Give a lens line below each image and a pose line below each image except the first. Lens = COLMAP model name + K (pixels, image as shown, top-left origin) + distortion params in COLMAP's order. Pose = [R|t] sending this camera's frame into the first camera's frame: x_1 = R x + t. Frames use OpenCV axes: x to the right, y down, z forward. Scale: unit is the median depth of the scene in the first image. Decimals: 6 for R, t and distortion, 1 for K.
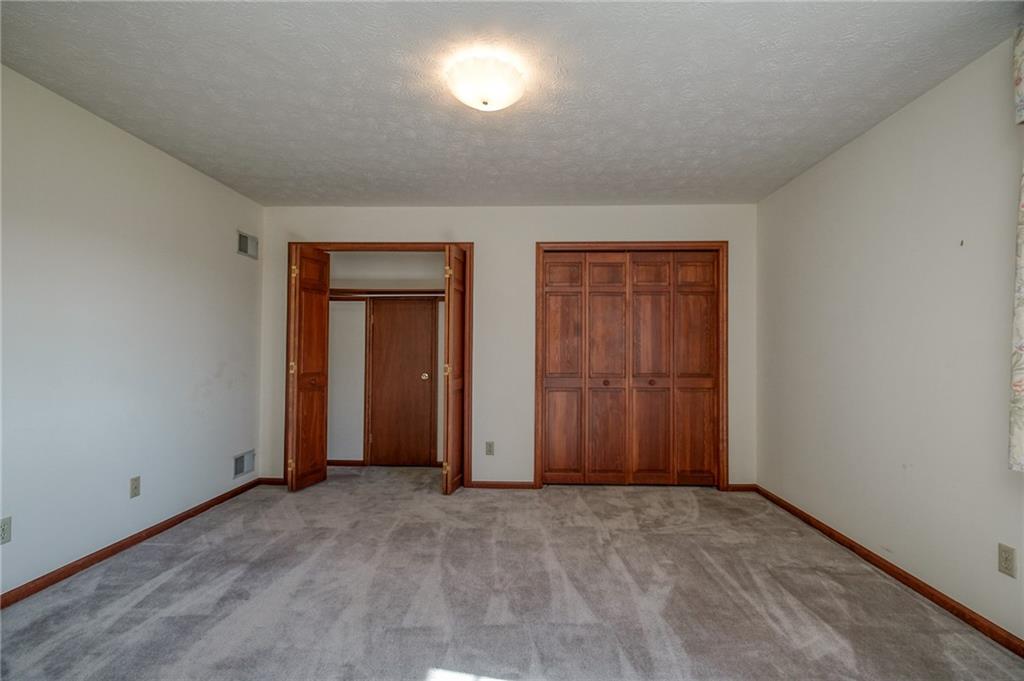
lens RADIAL K [[468.1, 0, 512.0], [0, 468.1, 340.5], [0, 0, 1]] dist [-0.000376, -0.000186]
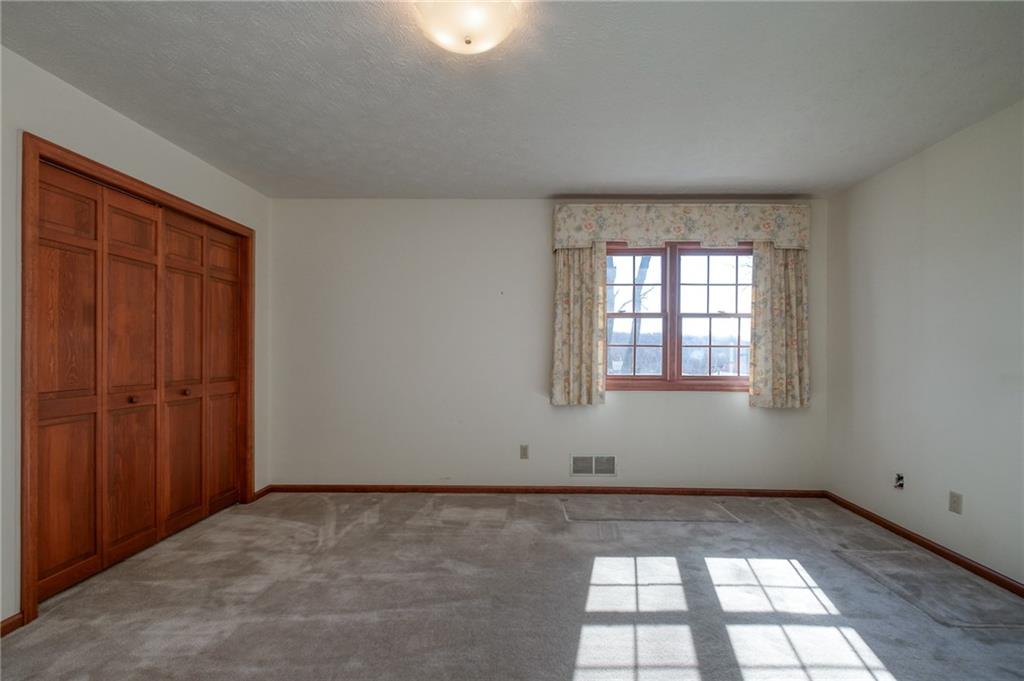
lens RADIAL K [[462.8, 0, 517.3], [0, 462.8, 354.4], [0, 0, 1]] dist [-0.001293, -0.000463]
pose [[-0.007125, -0.009541, 0.999929, -0.443388], [-0.025843, 0.999622, 0.009354, 0.008229], [-0.999641, -0.025774, -0.007369, 0.473738]]
